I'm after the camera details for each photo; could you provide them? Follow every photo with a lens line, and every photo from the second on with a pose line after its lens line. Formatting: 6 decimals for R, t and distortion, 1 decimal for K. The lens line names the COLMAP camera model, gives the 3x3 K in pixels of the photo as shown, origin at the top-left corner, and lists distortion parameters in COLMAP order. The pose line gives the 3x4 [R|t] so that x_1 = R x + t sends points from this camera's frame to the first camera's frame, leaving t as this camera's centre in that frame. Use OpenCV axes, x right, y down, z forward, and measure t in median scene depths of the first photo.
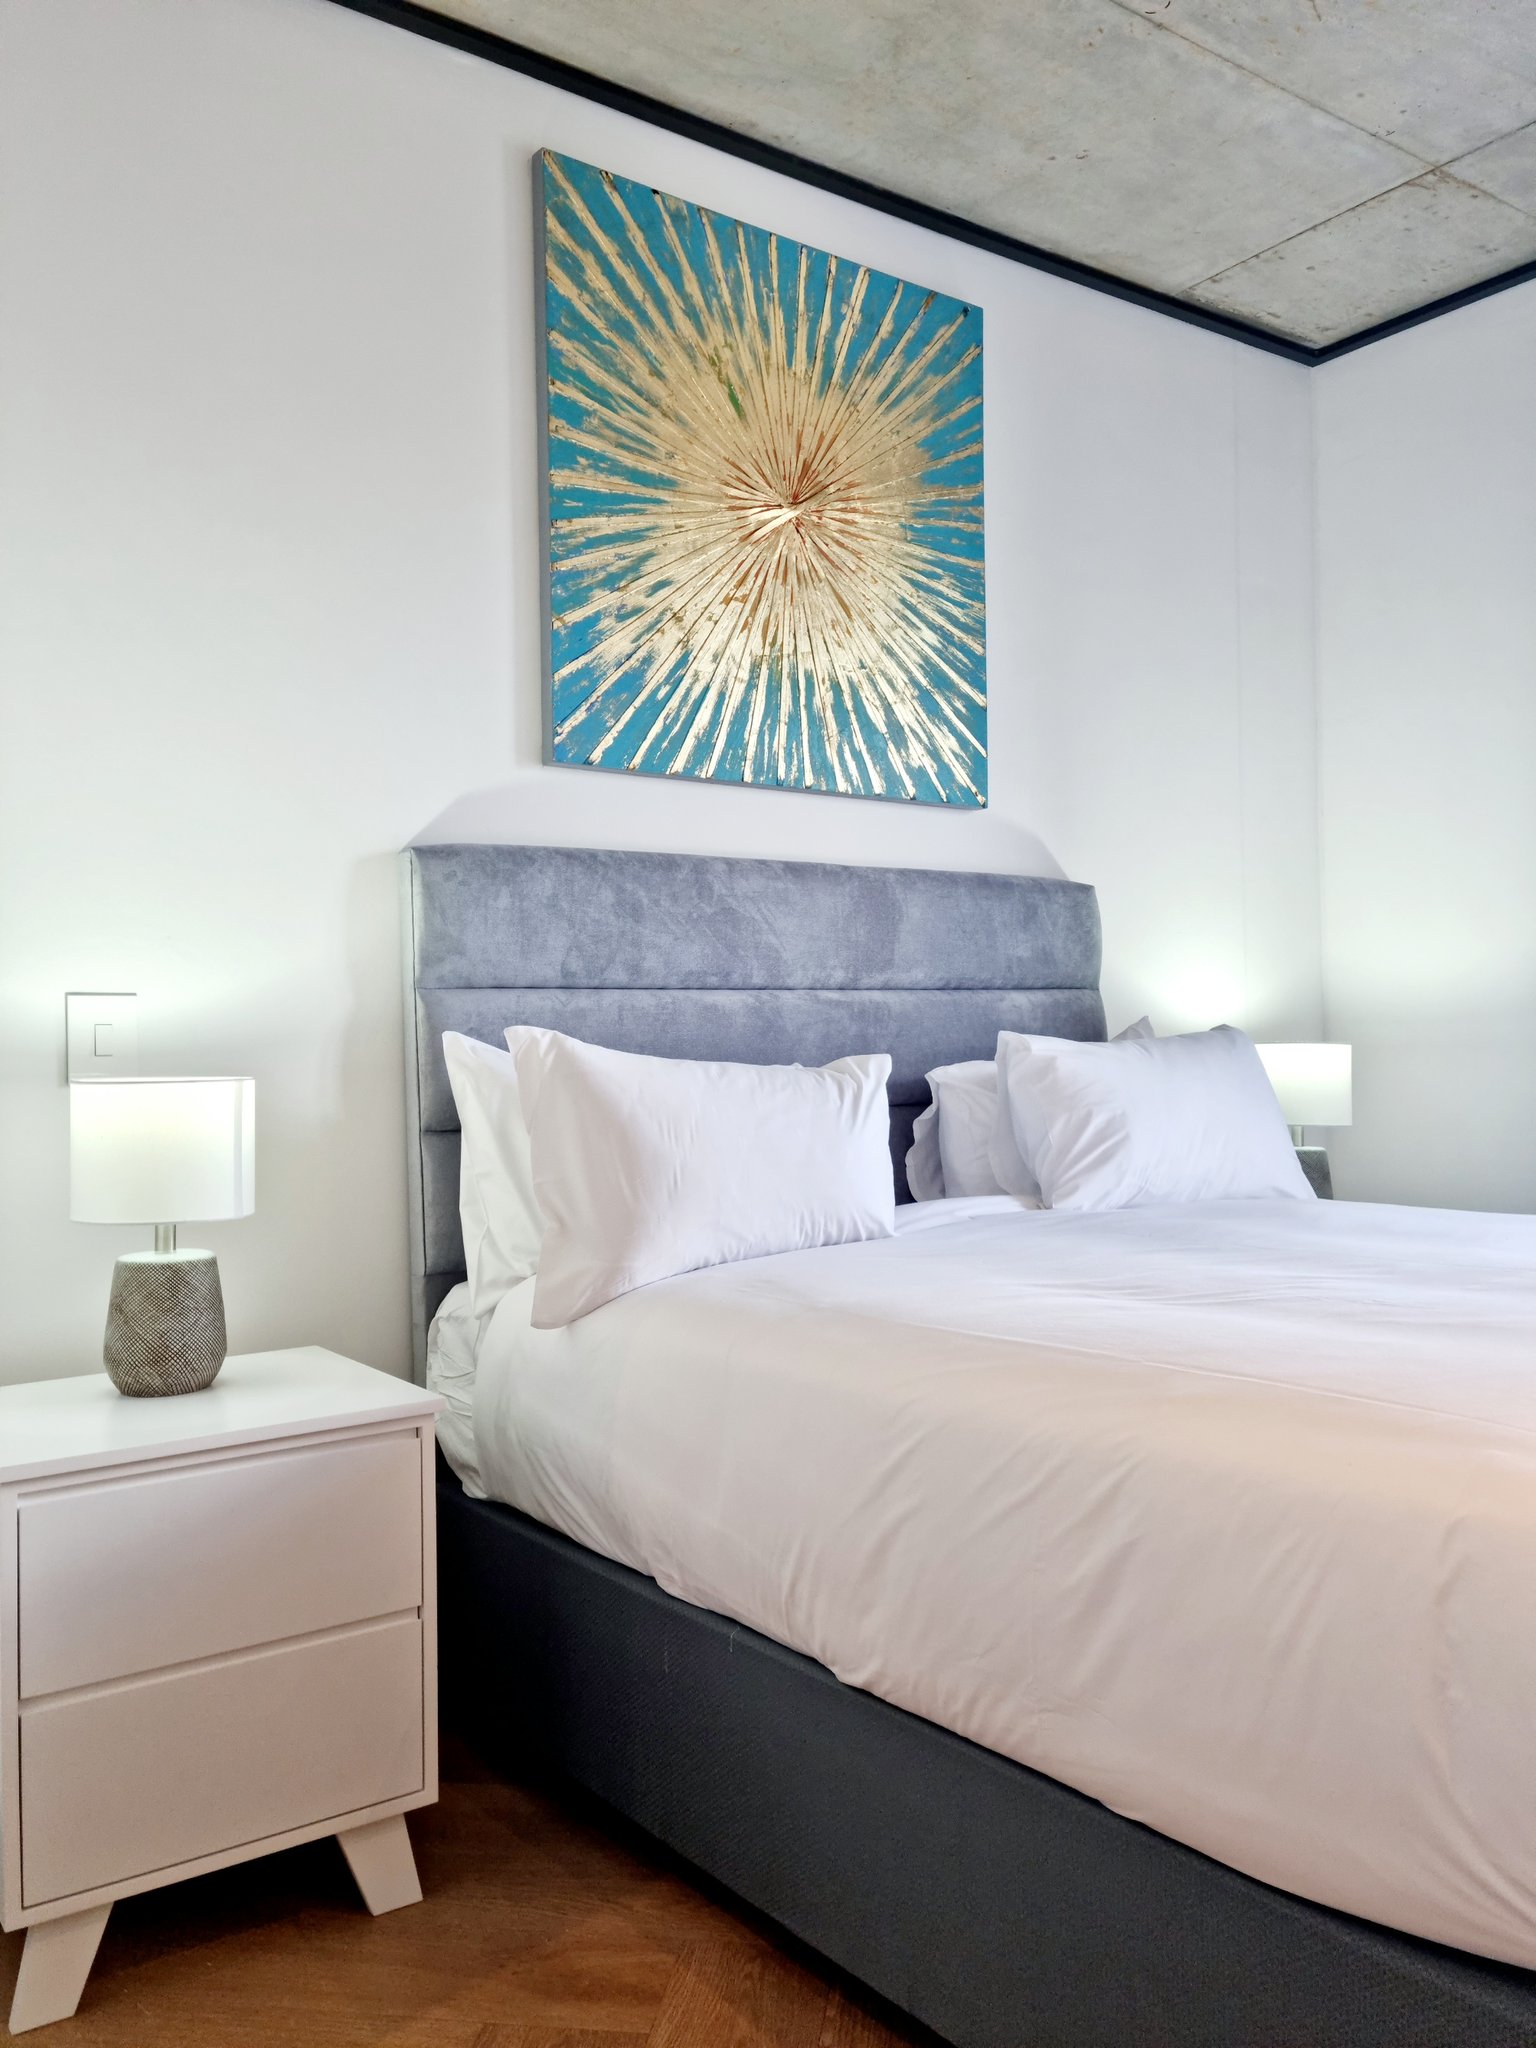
lens RADIAL K [[1633.1, 0, 742.7], [0, 1633.1, 1025.4], [0, 0, 1]] dist [0.063228, -0.006637]
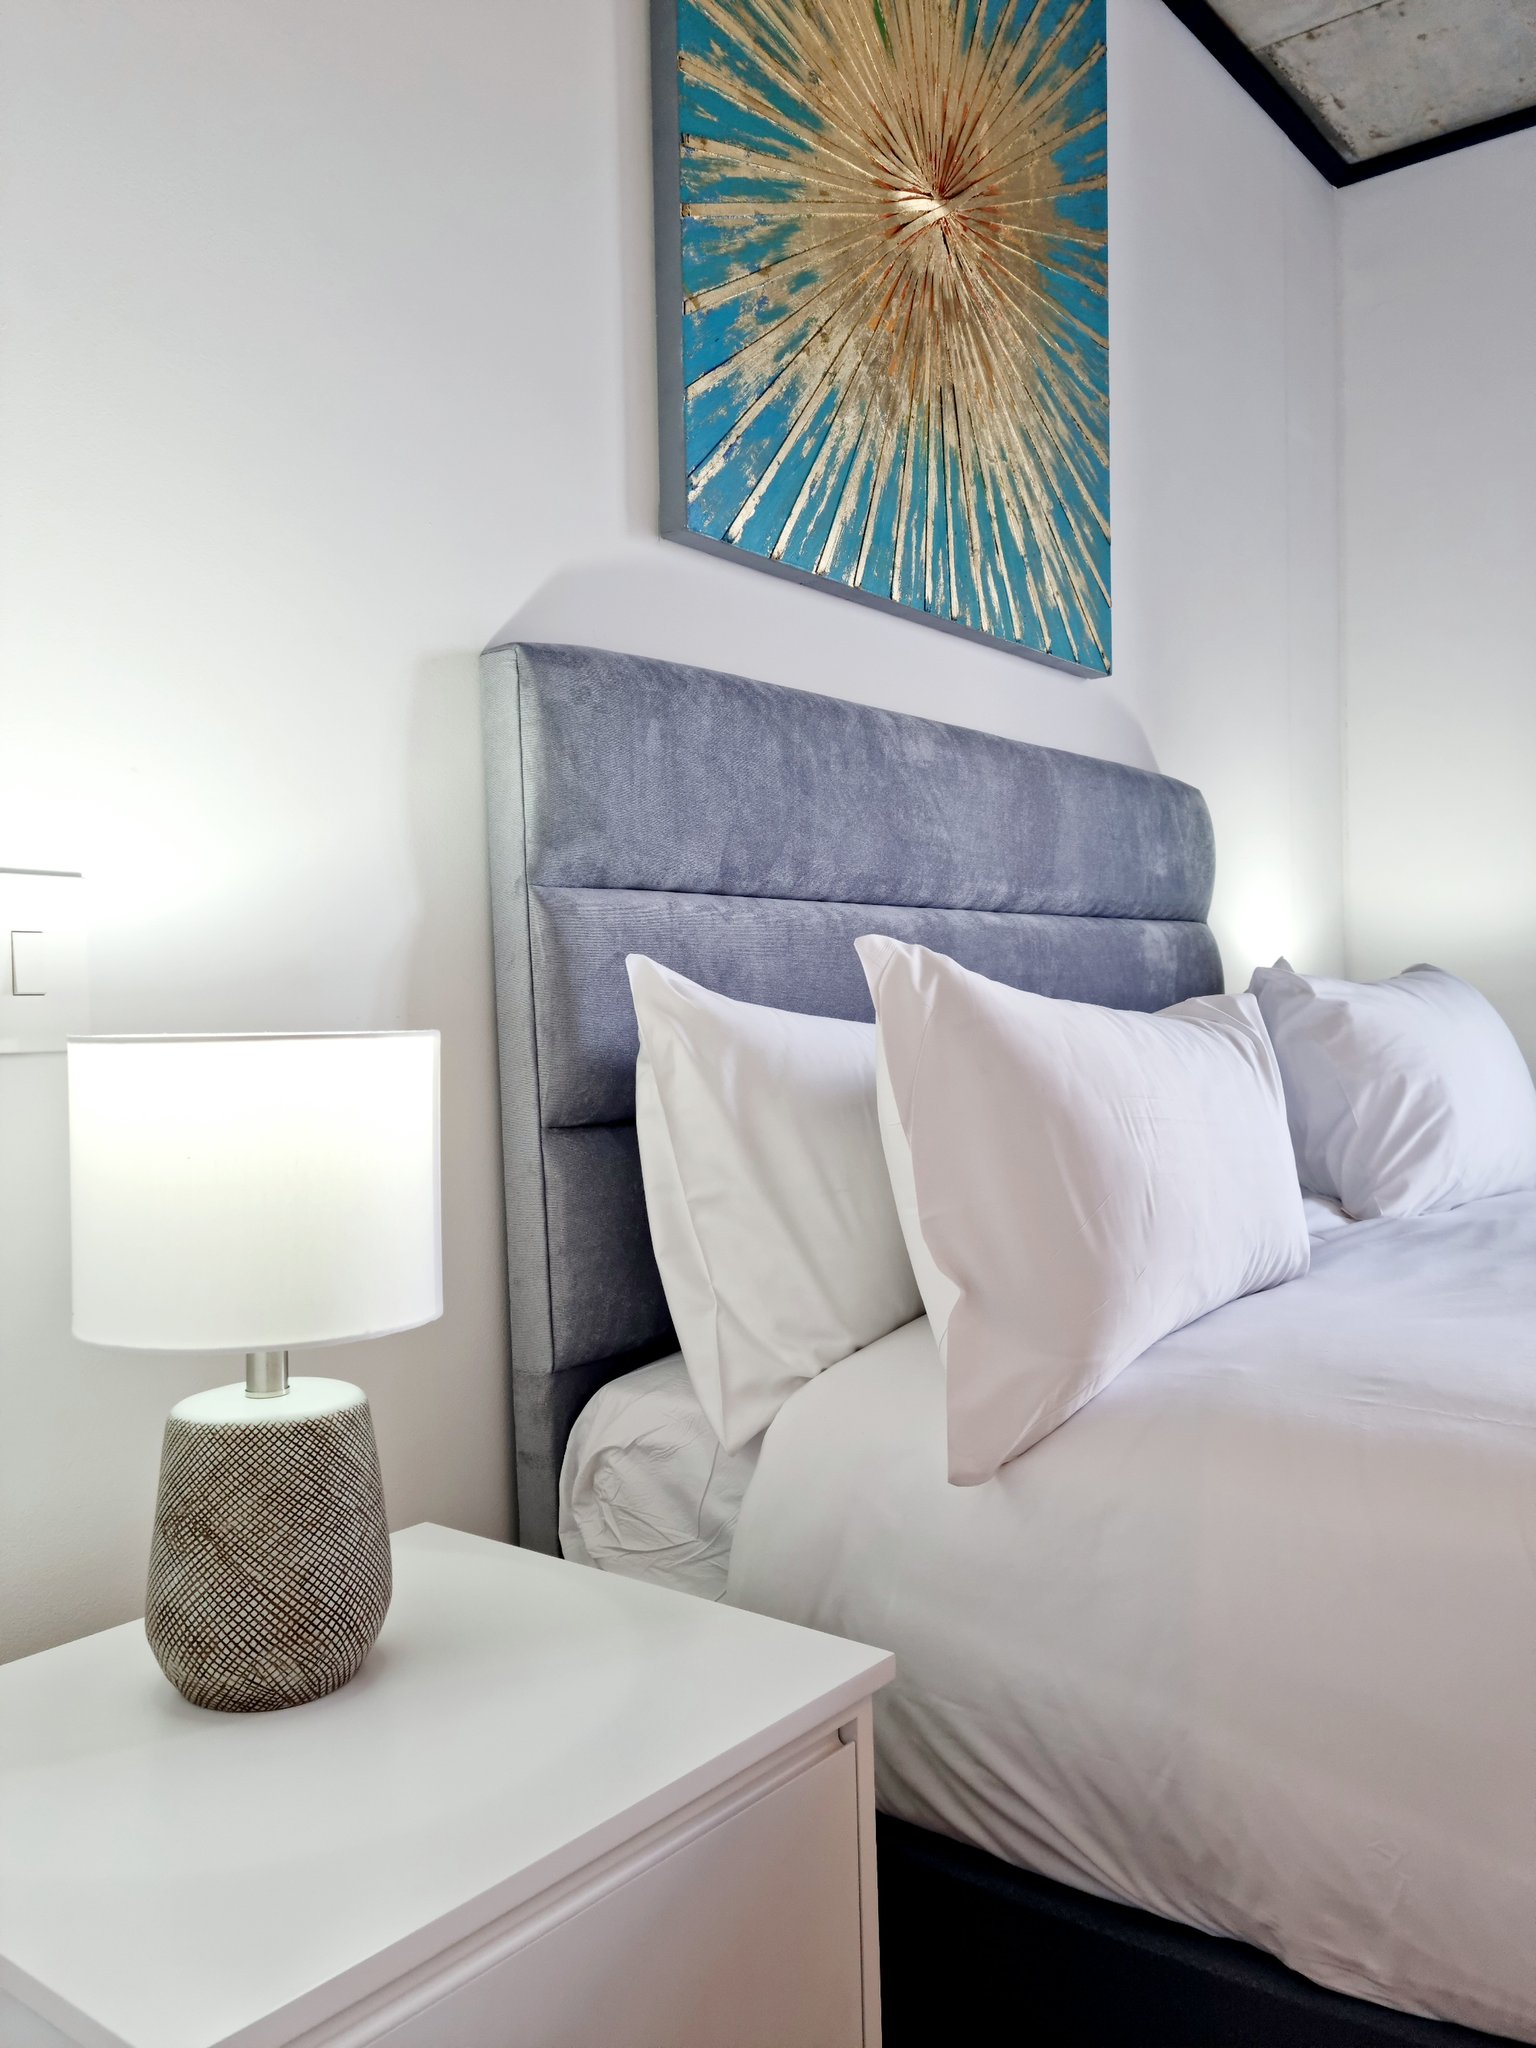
lens RADIAL K [[1677.8, 0, 768.0], [0, 1677.8, 1024.0], [0, 0, 1]] dist [0.081966, -0.056992]
pose [[0.961811, -0.007617, 0.273609, -0.254589], [0.003544, 0.999876, 0.015375, 0.016553], [-0.273692, -0.013818, 0.961718, 0.358276]]
